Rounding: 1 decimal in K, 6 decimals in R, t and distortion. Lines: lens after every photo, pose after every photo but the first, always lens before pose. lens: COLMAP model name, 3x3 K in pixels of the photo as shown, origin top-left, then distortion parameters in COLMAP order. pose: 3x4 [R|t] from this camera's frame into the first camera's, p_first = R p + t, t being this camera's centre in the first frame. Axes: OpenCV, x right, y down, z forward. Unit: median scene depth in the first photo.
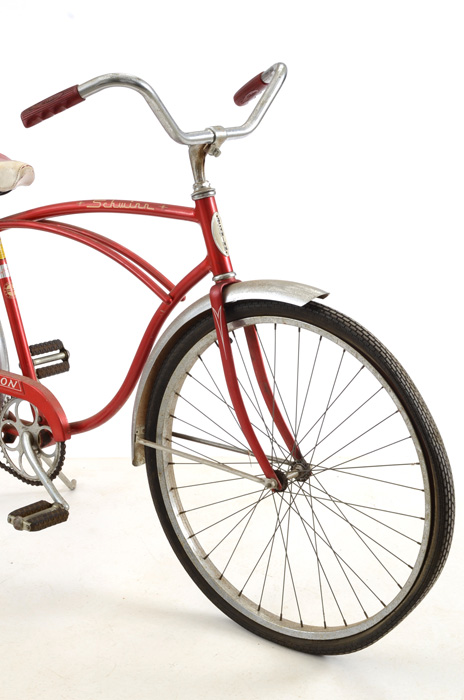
lens RADIAL K [[1469.3, 0, 235.5], [0, 1469.3, 358.1], [0, 0, 1]] dist [0.381598, 0.000000]
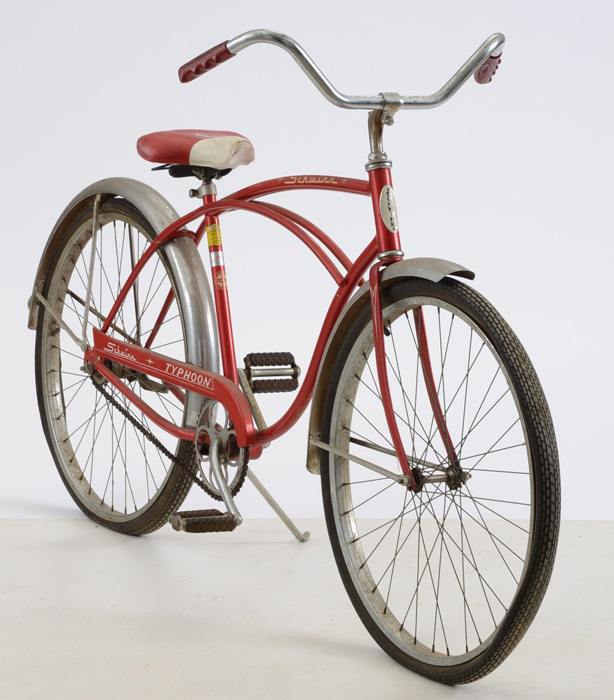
lens RADIAL K [[2931.1, 0, 305.6], [0, 2931.1, 346.8], [0, 0, 1]] dist [0.067390, 0.000000]
pose [[0.938004, 0.071955, -0.339074, 0.544025], [-0.116220, 0.986879, -0.112080, 0.203101], [0.326561, 0.144539, 0.934059, -0.683178]]
